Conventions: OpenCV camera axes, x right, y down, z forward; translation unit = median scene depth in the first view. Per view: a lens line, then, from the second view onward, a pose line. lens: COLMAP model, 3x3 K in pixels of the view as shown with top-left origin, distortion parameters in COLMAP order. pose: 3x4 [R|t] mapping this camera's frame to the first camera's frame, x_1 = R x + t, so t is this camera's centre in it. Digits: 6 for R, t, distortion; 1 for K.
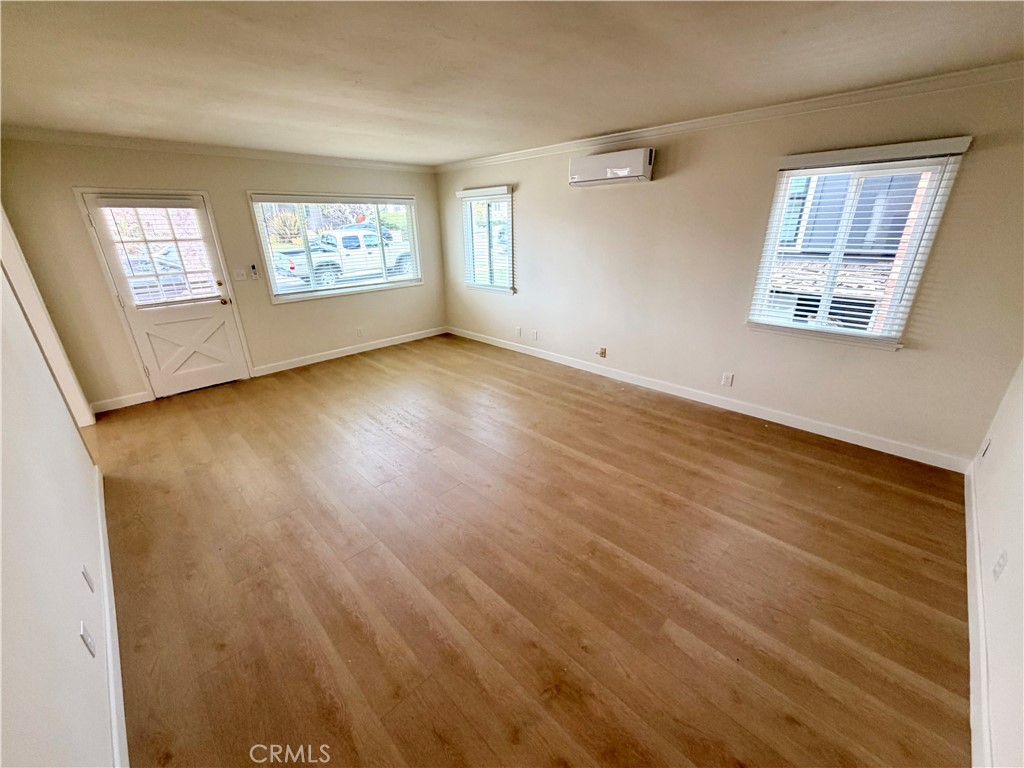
lens RADIAL K [[405.6, 0, 505.5], [0, 405.6, 384.2], [0, 0, 1]] dist [-0.000149, -0.000117]
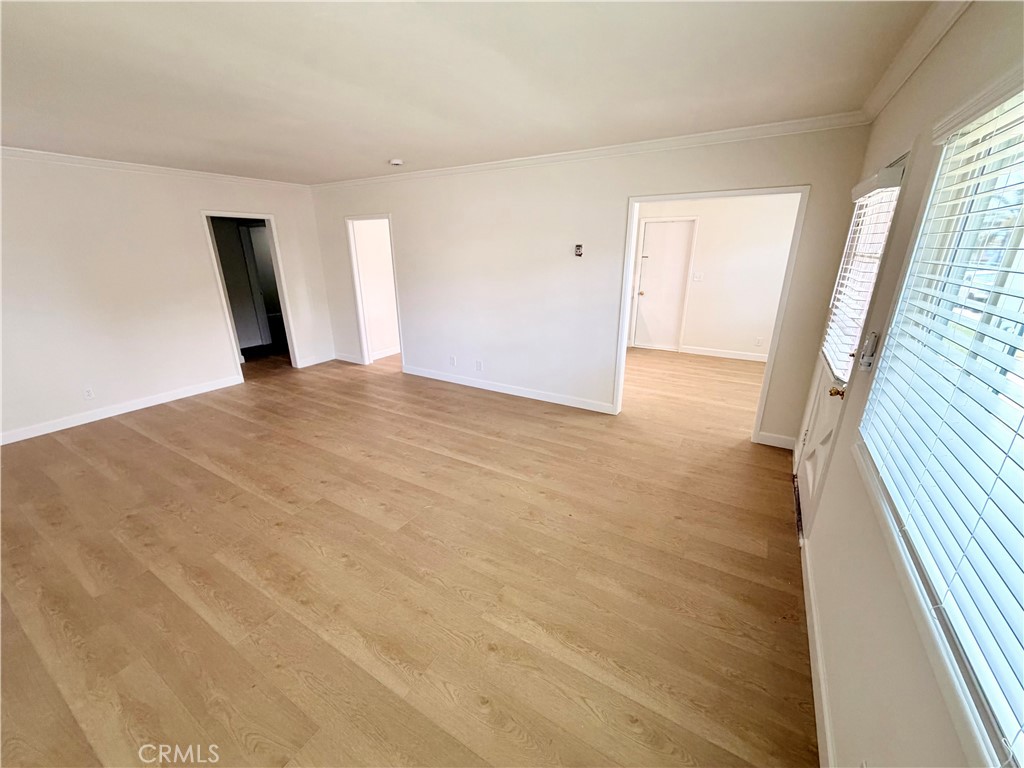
lens RADIAL K [[405.6, 0, 509.5], [0, 405.6, 380.8], [0, 0, 1]] dist [-0.000149, -0.000117]
pose [[-0.968474, 0.103411, -0.226638, -0.344717], [-0.067396, 0.767079, 0.638003, -0.721576], [0.239825, 0.633163, -0.735927, 1.853286]]
